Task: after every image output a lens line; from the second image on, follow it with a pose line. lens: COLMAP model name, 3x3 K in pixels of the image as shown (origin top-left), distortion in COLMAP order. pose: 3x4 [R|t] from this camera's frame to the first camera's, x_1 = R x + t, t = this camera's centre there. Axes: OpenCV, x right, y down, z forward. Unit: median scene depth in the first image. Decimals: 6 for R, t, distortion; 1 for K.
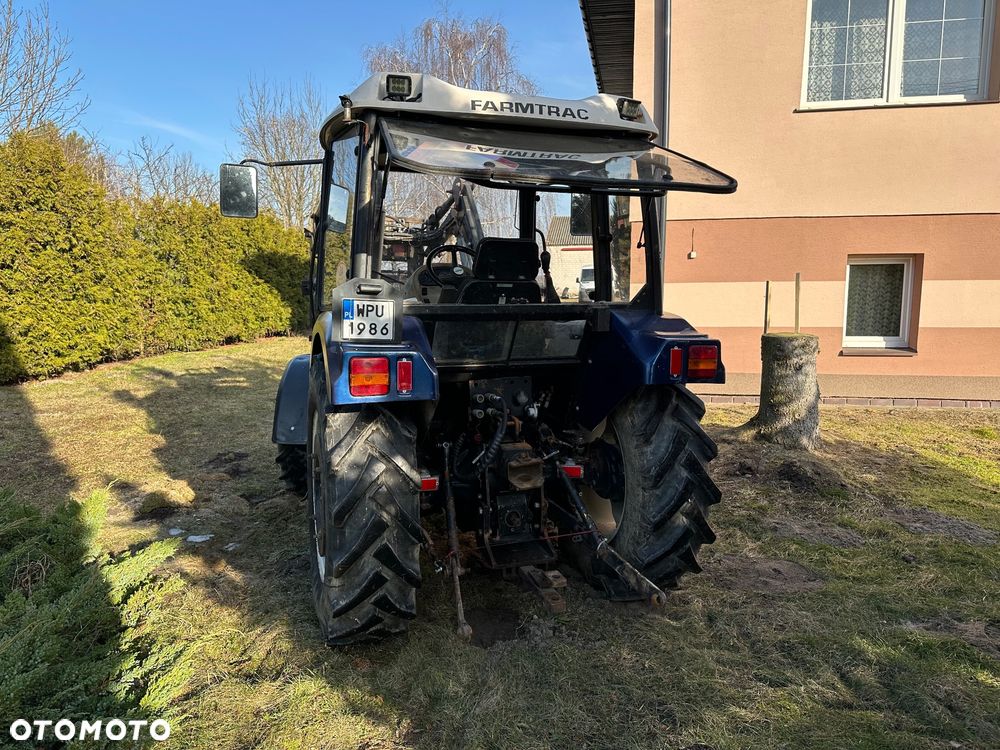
lens RADIAL K [[692.7, 0, 496.1], [0, 692.7, 344.3], [0, 0, 1]] dist [0.043440, -0.046089]
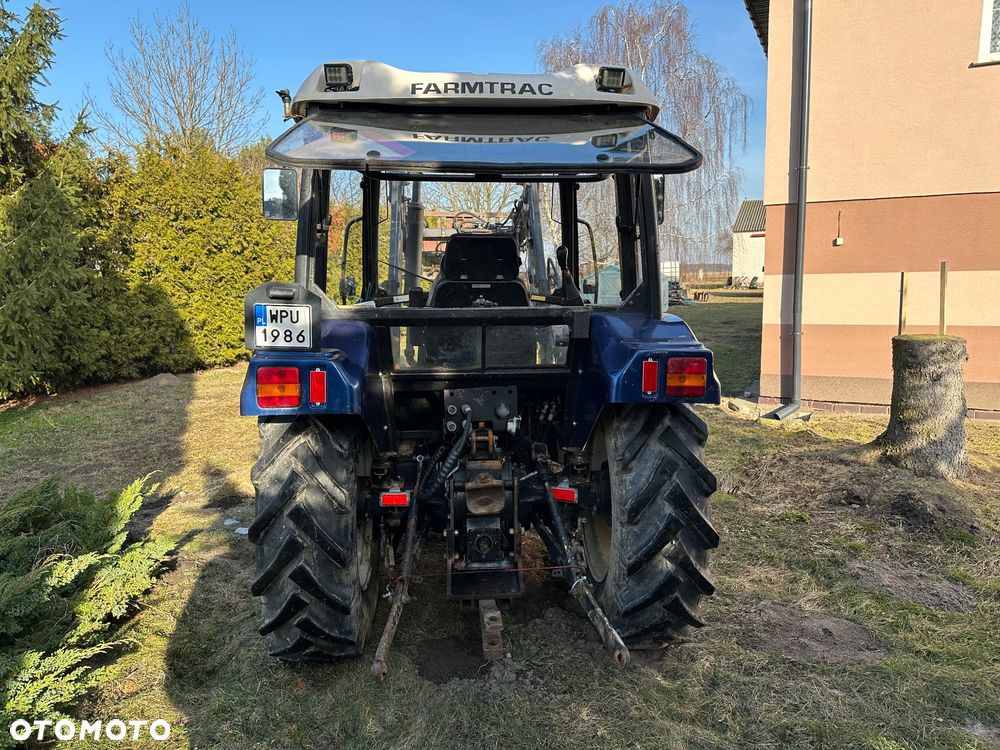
lens RADIAL K [[692.7, 0, 496.1], [0, 692.7, 344.3], [0, 0, 1]] dist [0.043440, -0.046089]
pose [[0.965780, 0.011889, -0.259091, 0.275510], [-0.009160, 0.999889, 0.011737, -0.020381], [0.259202, -0.008962, 0.965782, 0.132969]]
